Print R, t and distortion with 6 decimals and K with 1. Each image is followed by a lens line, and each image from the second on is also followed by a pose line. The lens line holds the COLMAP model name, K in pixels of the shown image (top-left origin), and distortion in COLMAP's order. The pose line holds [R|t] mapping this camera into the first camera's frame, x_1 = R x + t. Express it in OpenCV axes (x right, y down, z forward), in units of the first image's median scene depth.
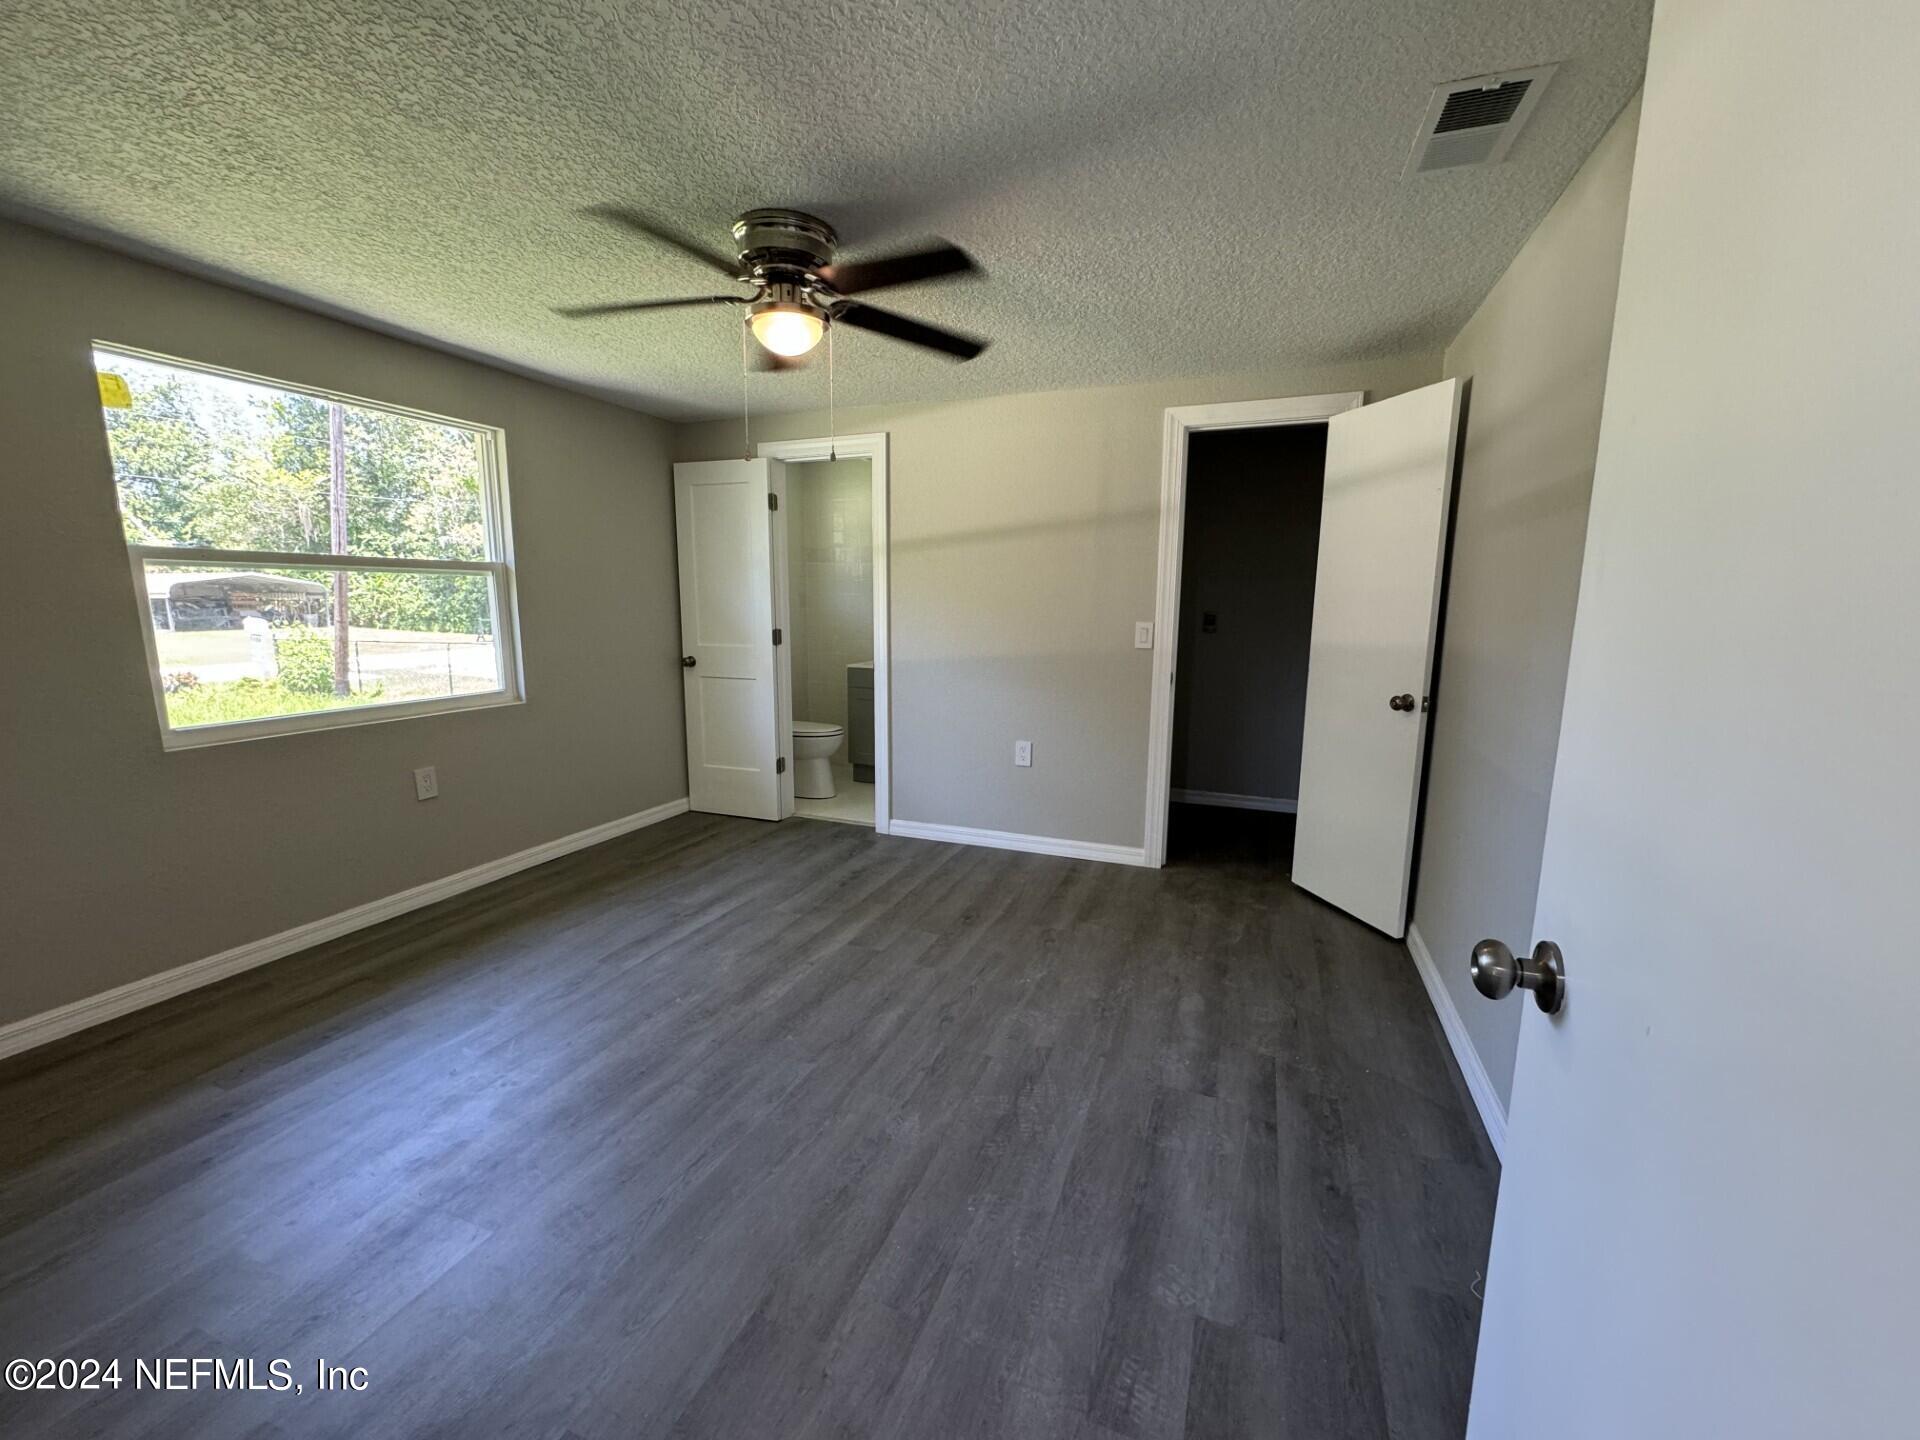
lens RADIAL K [[763.6, 0, 960.0], [0, 763.6, 720.0], [0, 0, 1]] dist [-0.001445, 0.000047]
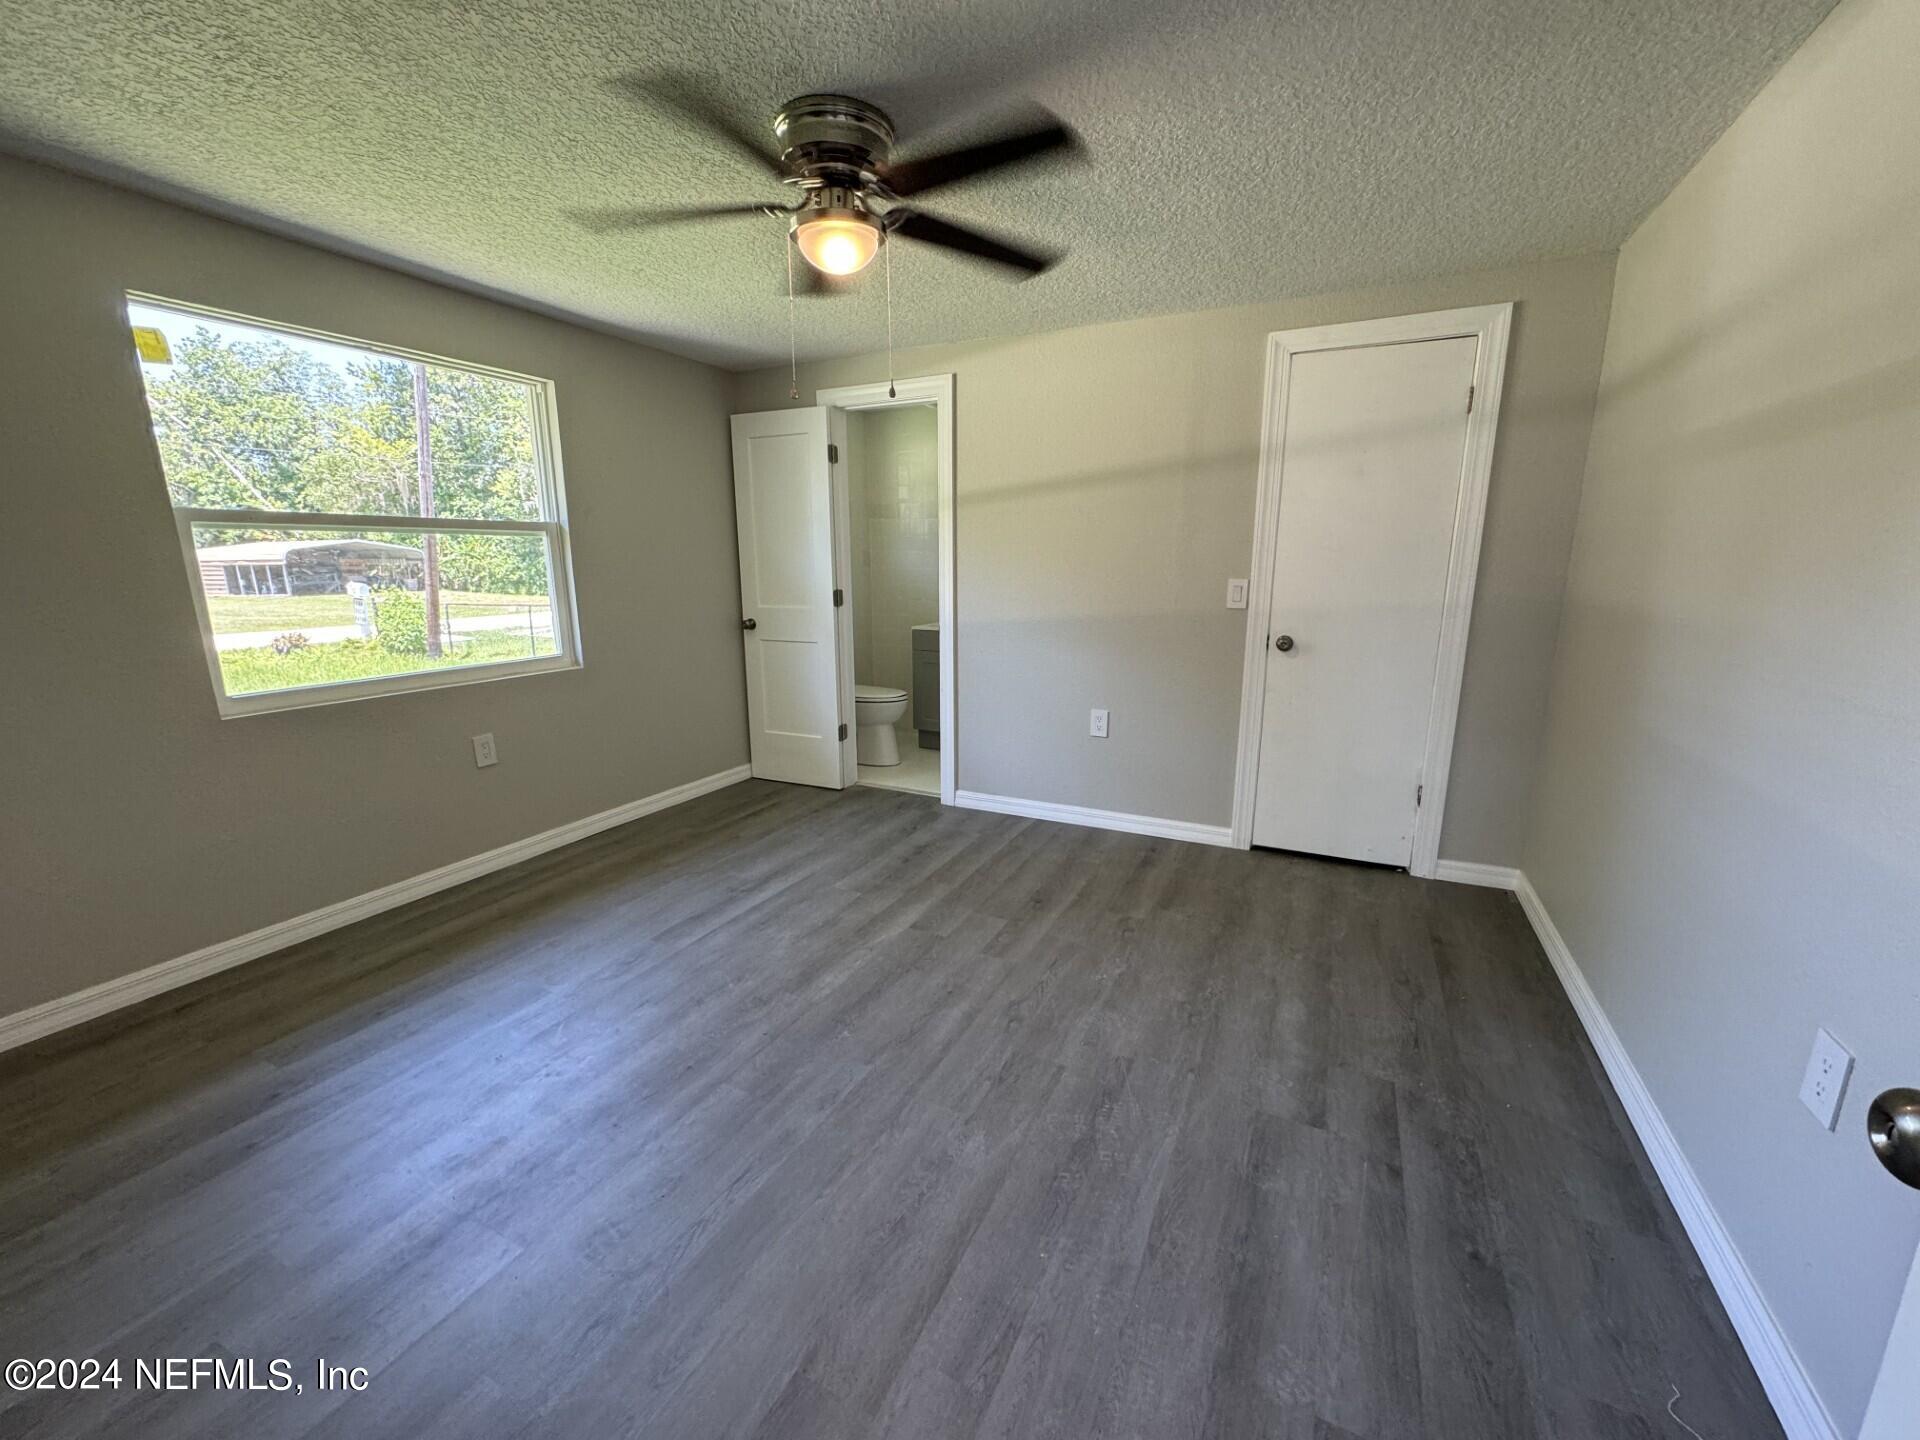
lens RADIAL K [[763.6, 0, 960.0], [0, 763.6, 720.0], [0, 0, 1]] dist [-0.001445, 0.000047]
pose [[0.996060, 0.007828, -0.088332, -0.006150], [-0.003217, 0.998630, 0.052228, -0.013995], [0.088620, -0.051738, 0.994721, 0.117173]]
